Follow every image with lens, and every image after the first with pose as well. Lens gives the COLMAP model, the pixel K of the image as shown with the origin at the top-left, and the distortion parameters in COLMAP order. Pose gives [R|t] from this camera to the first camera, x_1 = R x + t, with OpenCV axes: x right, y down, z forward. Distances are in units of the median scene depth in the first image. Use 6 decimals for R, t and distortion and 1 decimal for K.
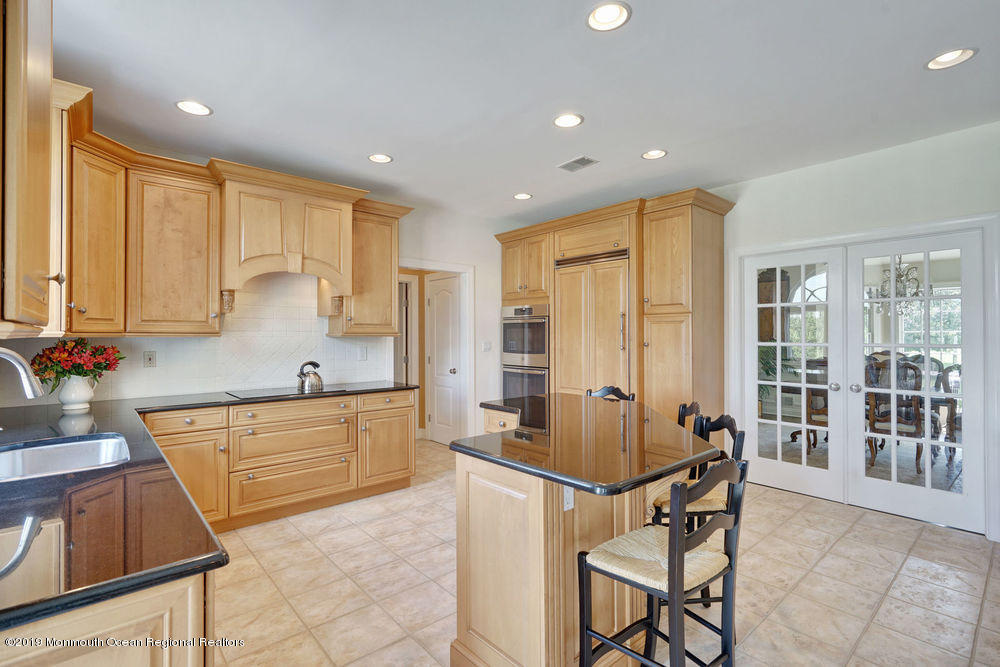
lens RADIAL K [[465.1, 0, 500.0], [0, 465.1, 333.5], [0, 0, 1]] dist [0.001086, 0.000157]
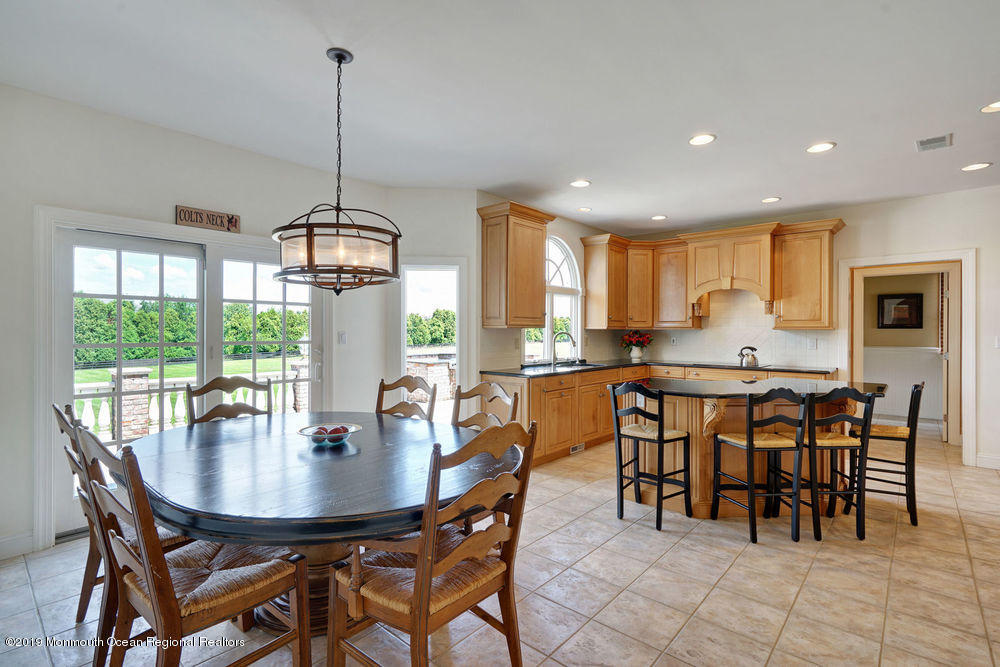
lens RADIAL K [[472.5, 0, 497.1], [0, 472.5, 332.6], [0, 0, 1]] dist [0.000146, 0.000684]
pose [[0.124885, 0.004440, -0.992161, 1.033105], [-0.000470, 0.999990, 0.004416, 0.010274], [0.992171, -0.000085, 0.124886, 0.022955]]
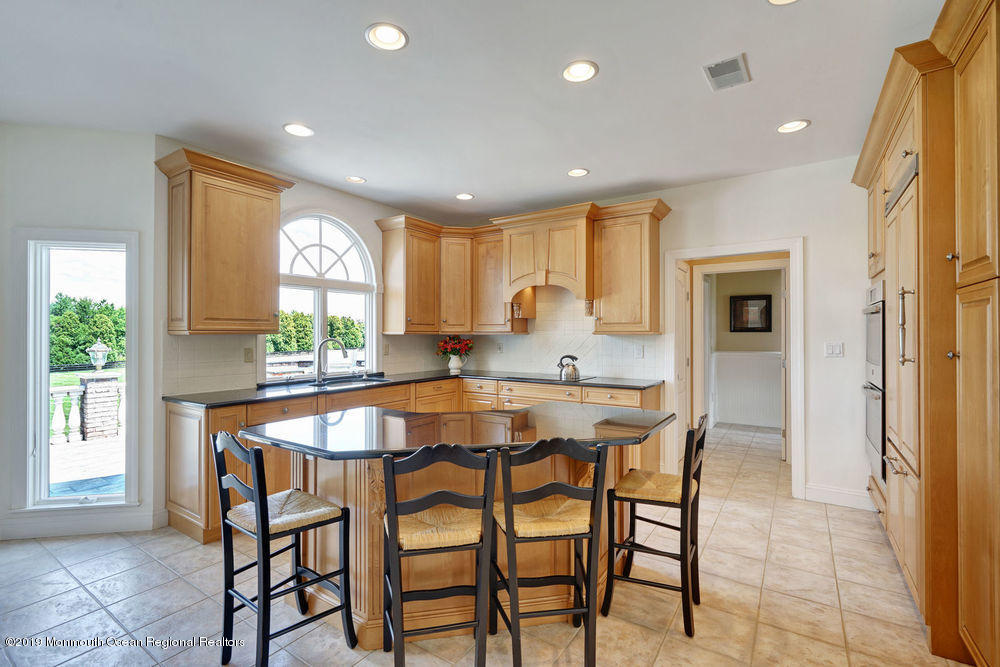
lens RADIAL K [[452.7, 0, 497.2], [0, 452.7, 332.5], [0, 0, 1]] dist [-0.001645, -0.000004]
pose [[0.259611, -0.002229, -0.965711, 0.728369], [0.002795, 0.999995, -0.001557, 0.002576], [0.965709, -0.002295, 0.259616, 0.538630]]
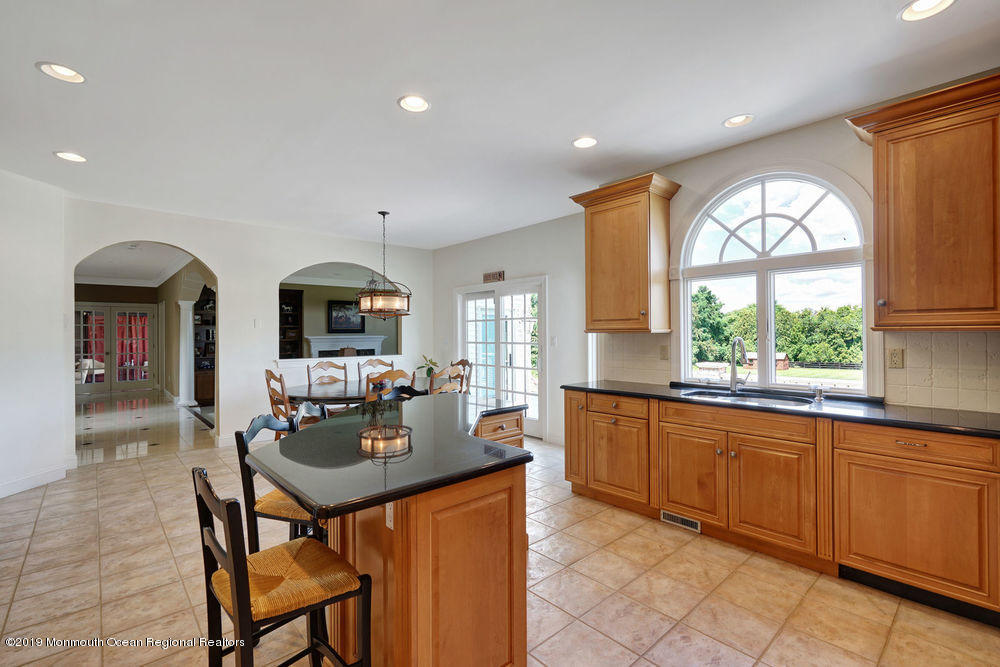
lens RADIAL K [[452.7, 0, 497.2], [0, 452.7, 332.5], [0, 0, 1]] dist [-0.001645, -0.000004]
pose [[-0.999894, 0.009303, -0.011203, 0.003524], [0.009356, 0.999945, -0.004658, 0.004805], [0.011159, -0.004762, -0.999926, 1.306976]]
